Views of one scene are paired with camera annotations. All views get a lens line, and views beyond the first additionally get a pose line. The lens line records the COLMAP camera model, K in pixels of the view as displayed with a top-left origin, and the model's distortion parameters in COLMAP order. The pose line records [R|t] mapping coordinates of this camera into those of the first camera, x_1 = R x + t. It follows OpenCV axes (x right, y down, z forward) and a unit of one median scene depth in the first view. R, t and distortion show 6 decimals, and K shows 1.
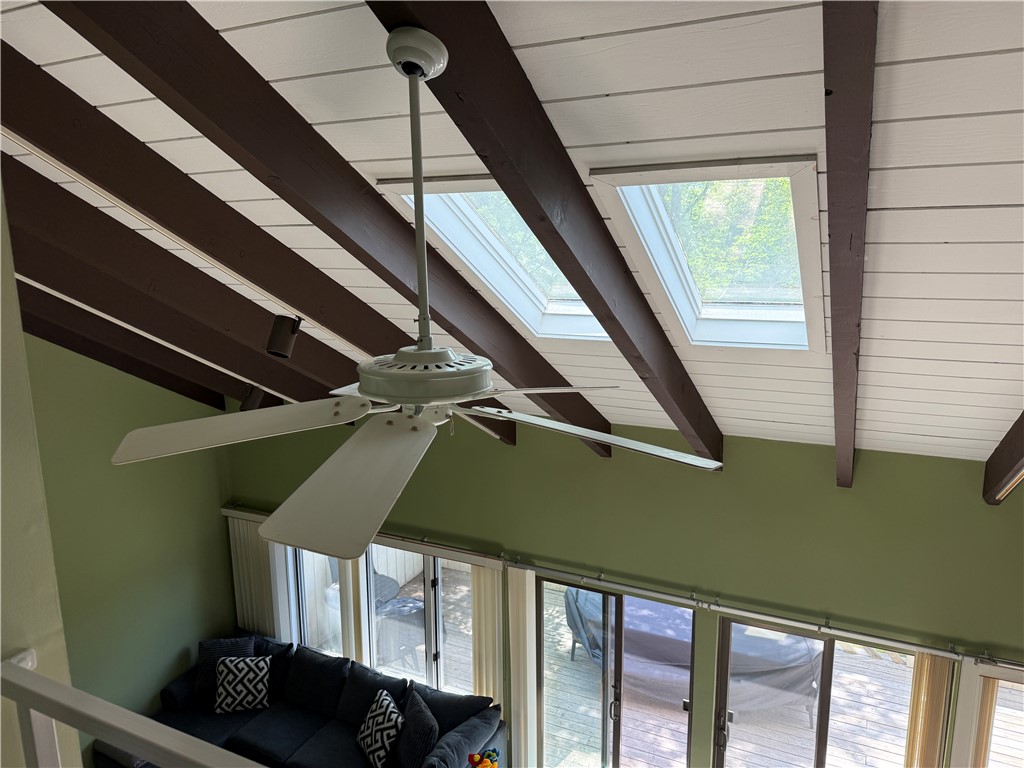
lens RADIAL K [[715.4, 0, 515.9], [0, 715.4, 385.0], [0, 0, 1]] dist [0.094224, -0.136489]
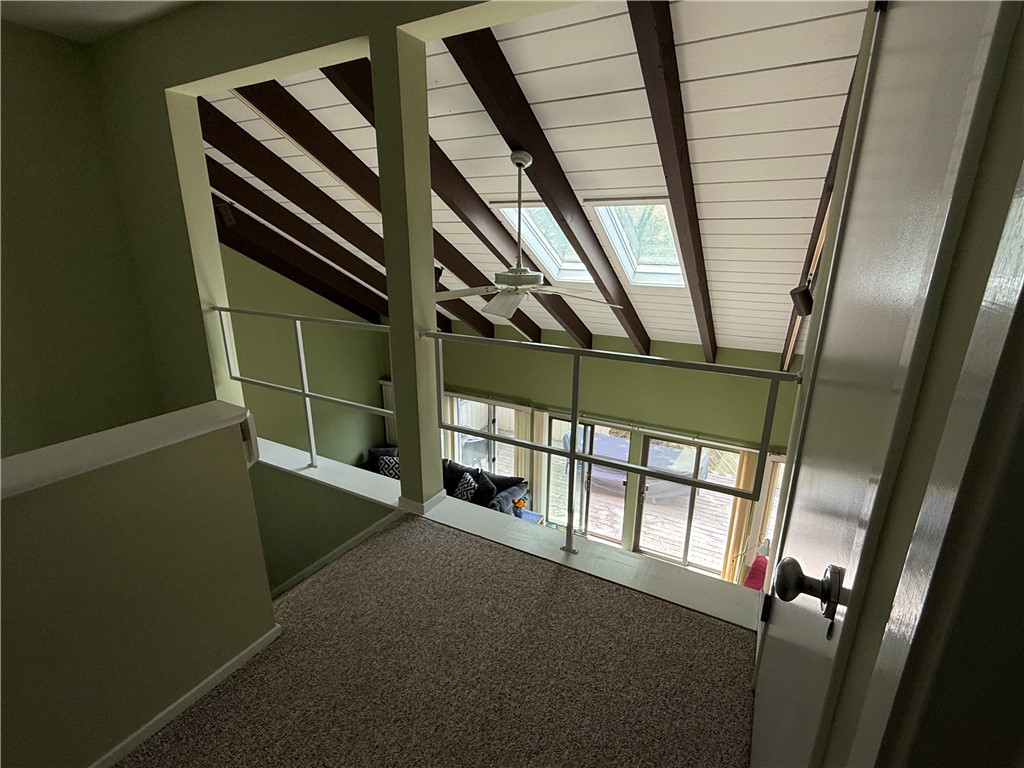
lens RADIAL K [[479.0, 0, 512.0], [0, 479.0, 384.0], [0, 0, 1]] dist [0.000360, 0.000107]
pose [[0.998586, 0.031288, -0.042983, -0.018895], [-0.026868, 0.994642, 0.099826, 0.064451], [0.045876, -0.098530, 0.994076, -0.266750]]
